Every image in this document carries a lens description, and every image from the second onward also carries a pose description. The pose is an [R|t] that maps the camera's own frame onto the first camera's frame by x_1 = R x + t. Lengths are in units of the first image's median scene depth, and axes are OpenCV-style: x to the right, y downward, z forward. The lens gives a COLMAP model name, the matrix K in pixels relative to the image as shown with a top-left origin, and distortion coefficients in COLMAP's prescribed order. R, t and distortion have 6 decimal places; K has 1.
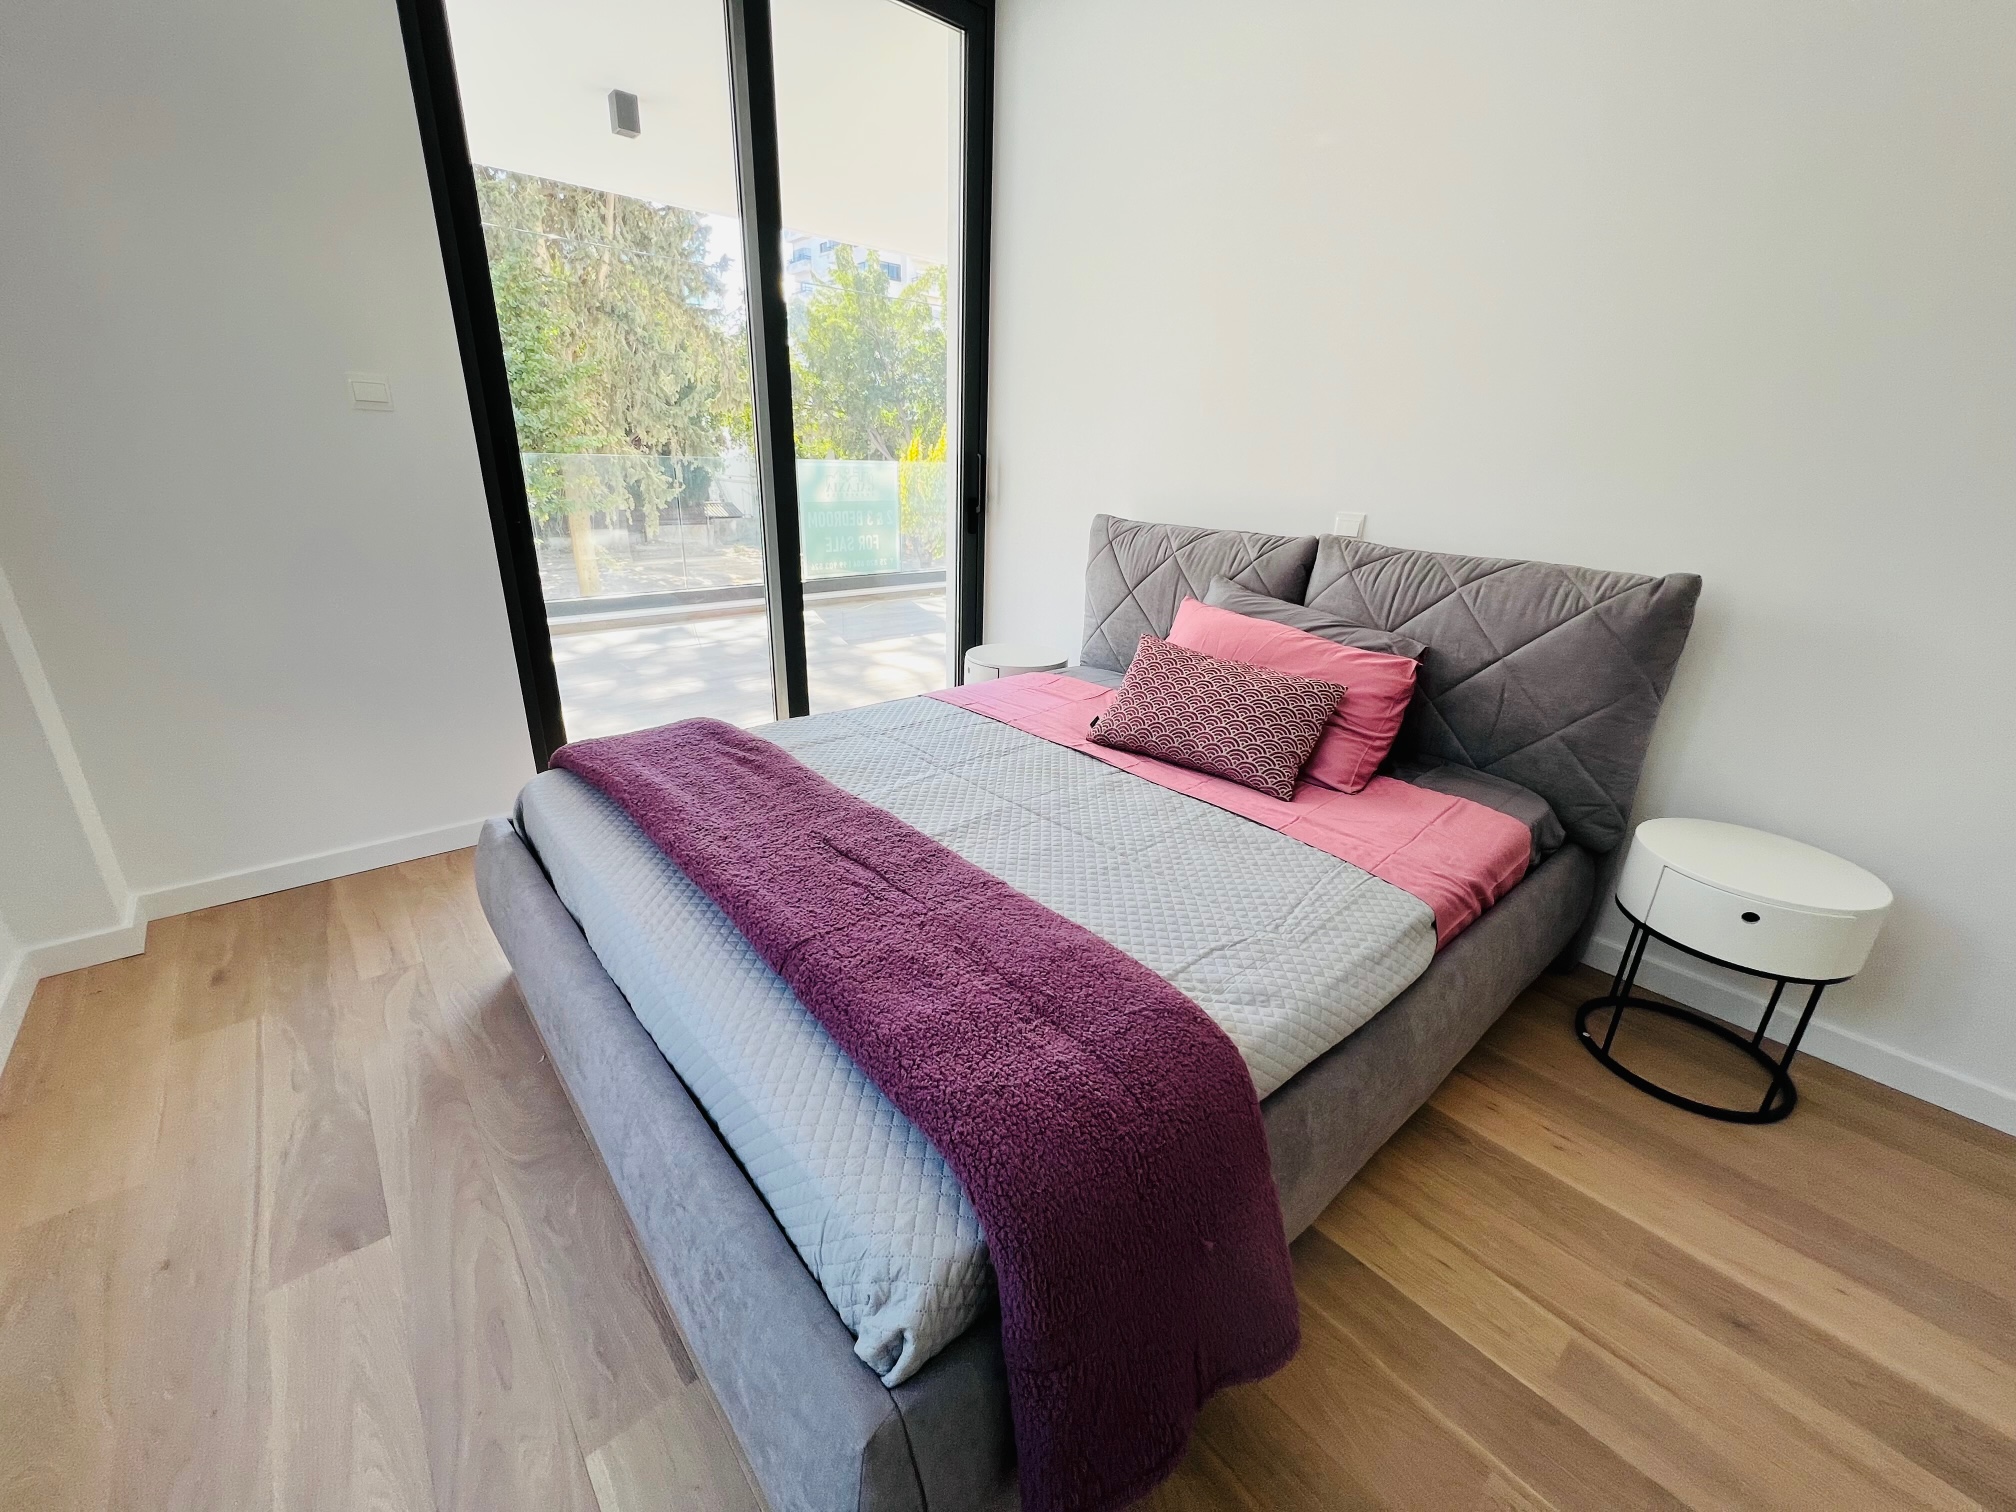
lens RADIAL K [[801.3, 0, 1016.6], [0, 801.3, 743.0], [0, 0, 1]] dist [-0.003295, -0.000051]
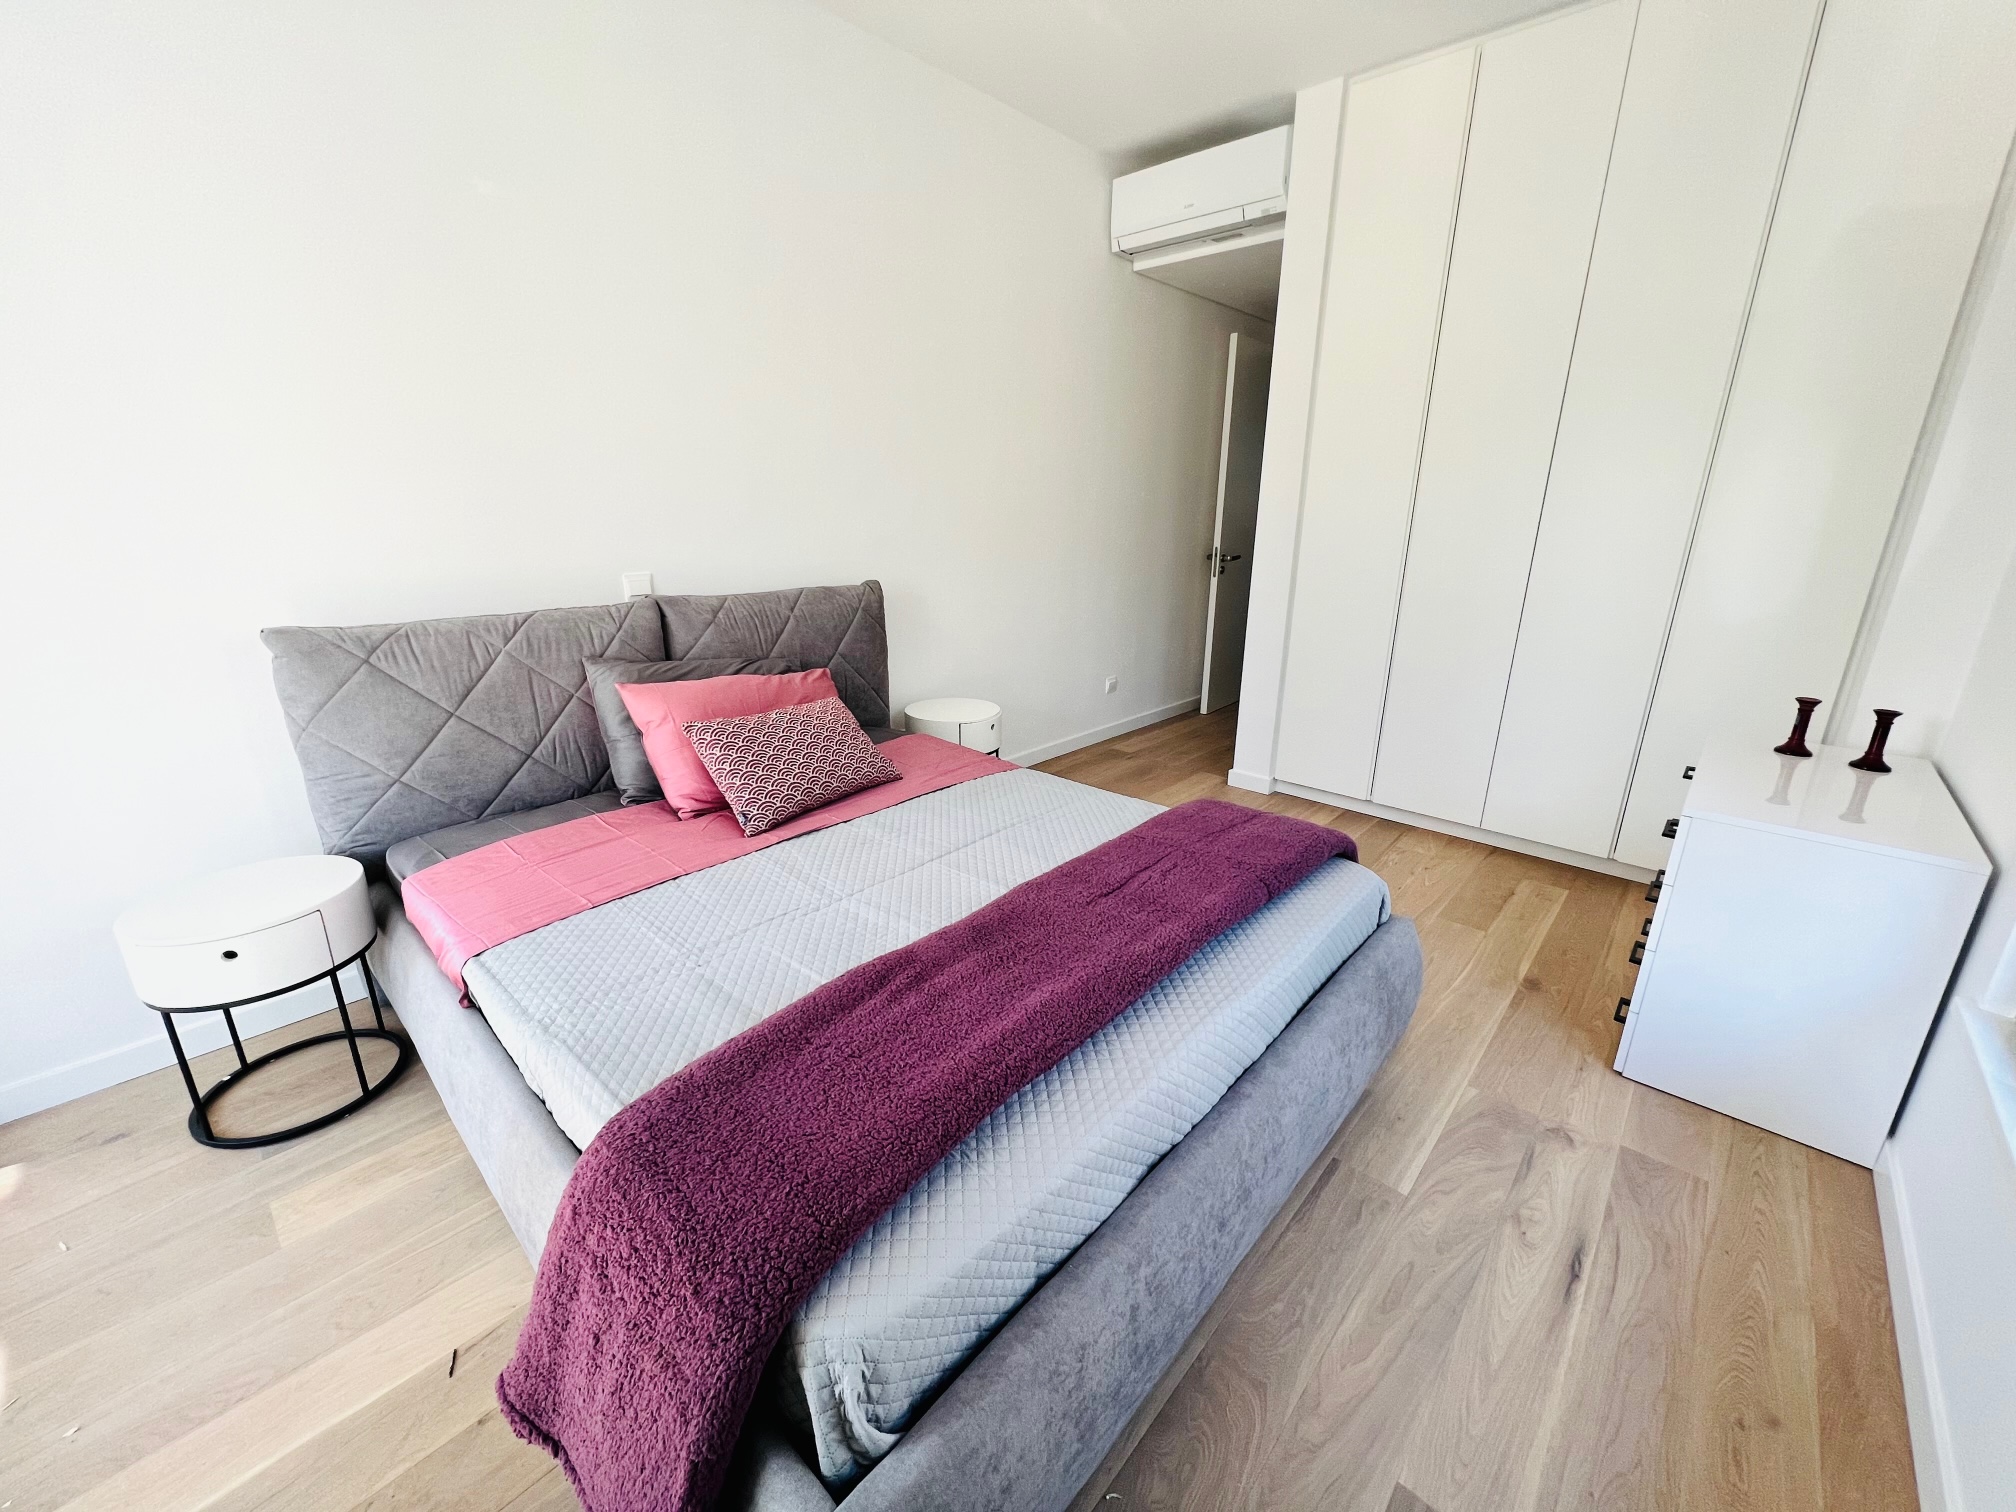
lens RADIAL K [[801.3, 0, 1017.0], [0, 801.3, 765.2], [0, 0, 1]] dist [-0.003295, -0.000051]
pose [[-0.114870, -0.329294, 0.937214, -0.836937], [0.326283, 0.878608, 0.348693, -0.317835], [-0.938267, 0.345852, 0.006517, 0.723891]]
